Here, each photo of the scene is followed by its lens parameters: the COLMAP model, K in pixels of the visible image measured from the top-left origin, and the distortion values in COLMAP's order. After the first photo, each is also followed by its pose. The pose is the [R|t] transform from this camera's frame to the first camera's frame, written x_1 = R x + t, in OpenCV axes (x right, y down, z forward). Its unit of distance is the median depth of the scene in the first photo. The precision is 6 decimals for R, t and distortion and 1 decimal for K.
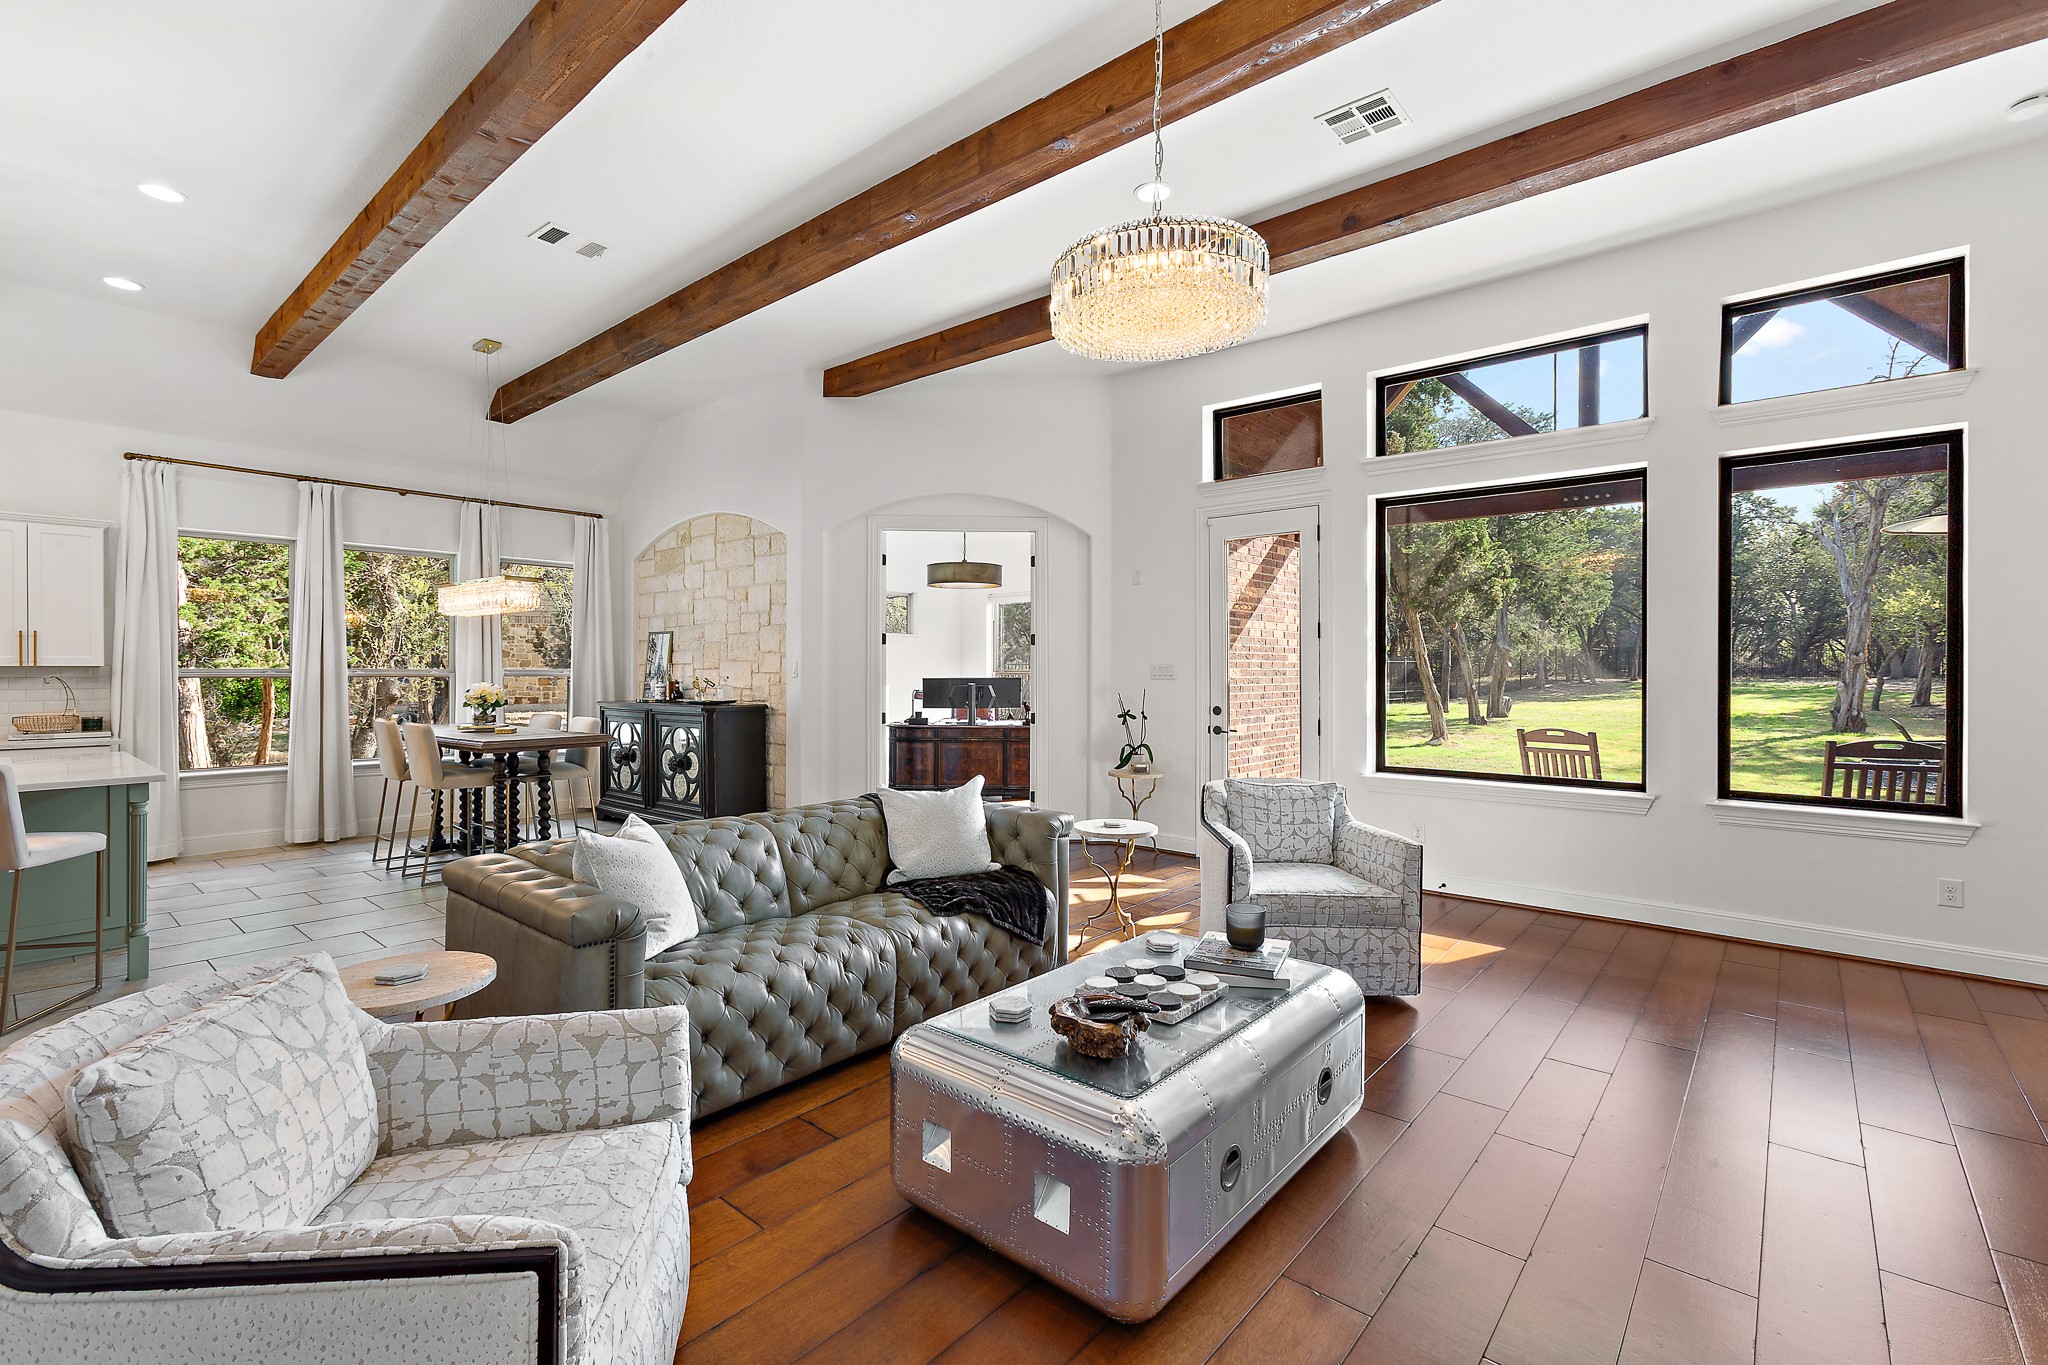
lens RADIAL K [[914.8, 0, 1026.4], [0, 914.8, 664.4], [0, 0, 1]] dist [-0.004851, 0.003811]
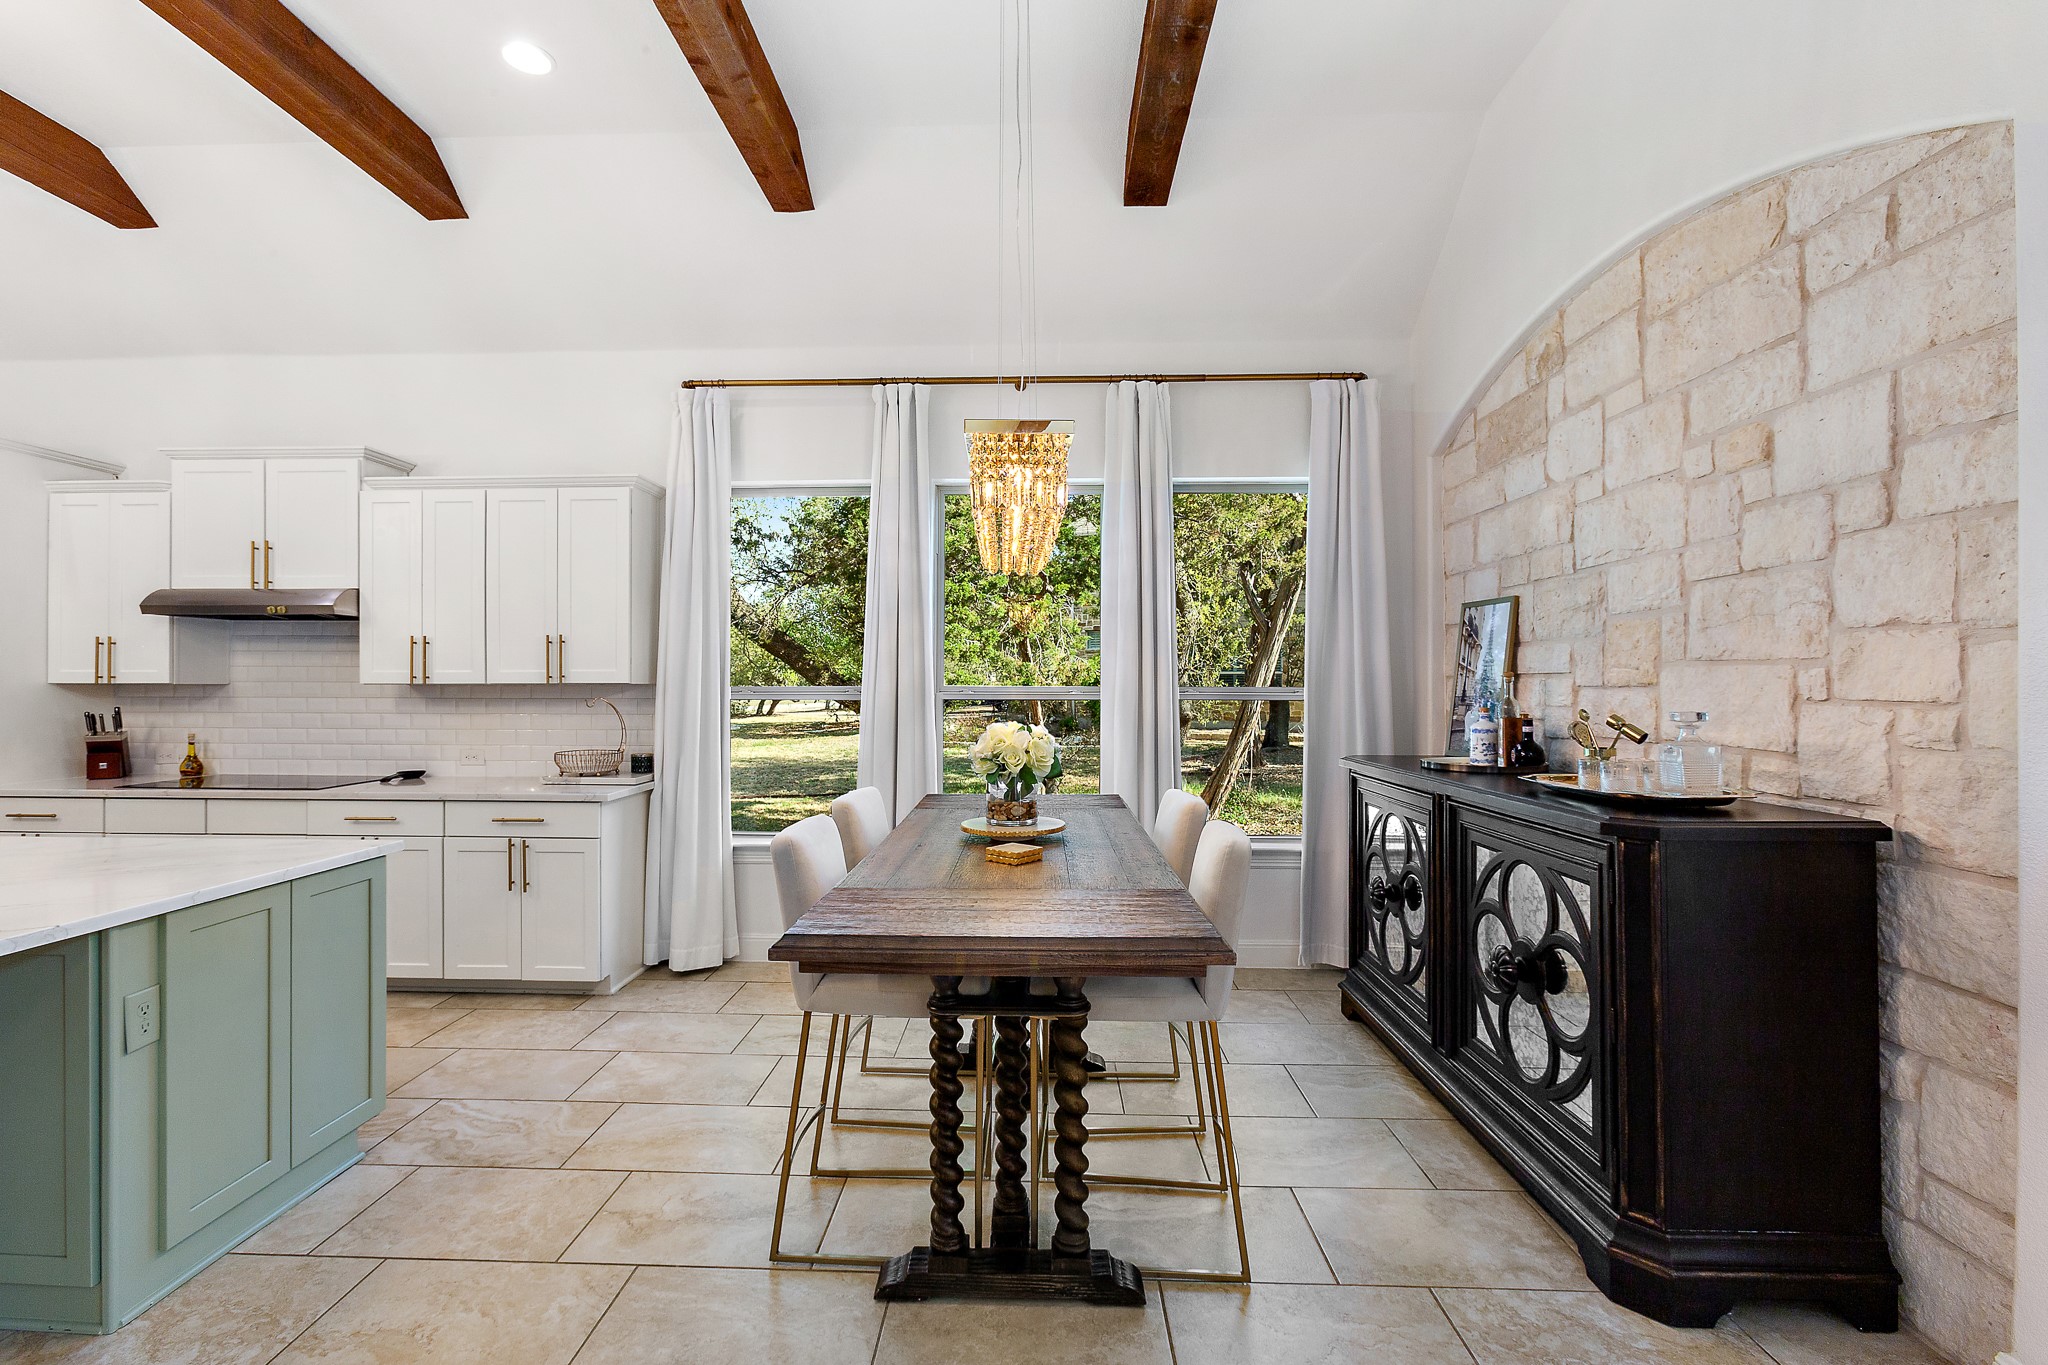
lens RADIAL K [[914.8, 0, 984.7], [0, 914.8, 681.8], [0, 0, 1]] dist [-0.004851, 0.003811]
pose [[0.598970, -0.002303, -0.800768, -0.227356], [0.005838, 0.999982, 0.001491, 0.001063], [0.800751, -0.005568, 0.598972, 0.633935]]
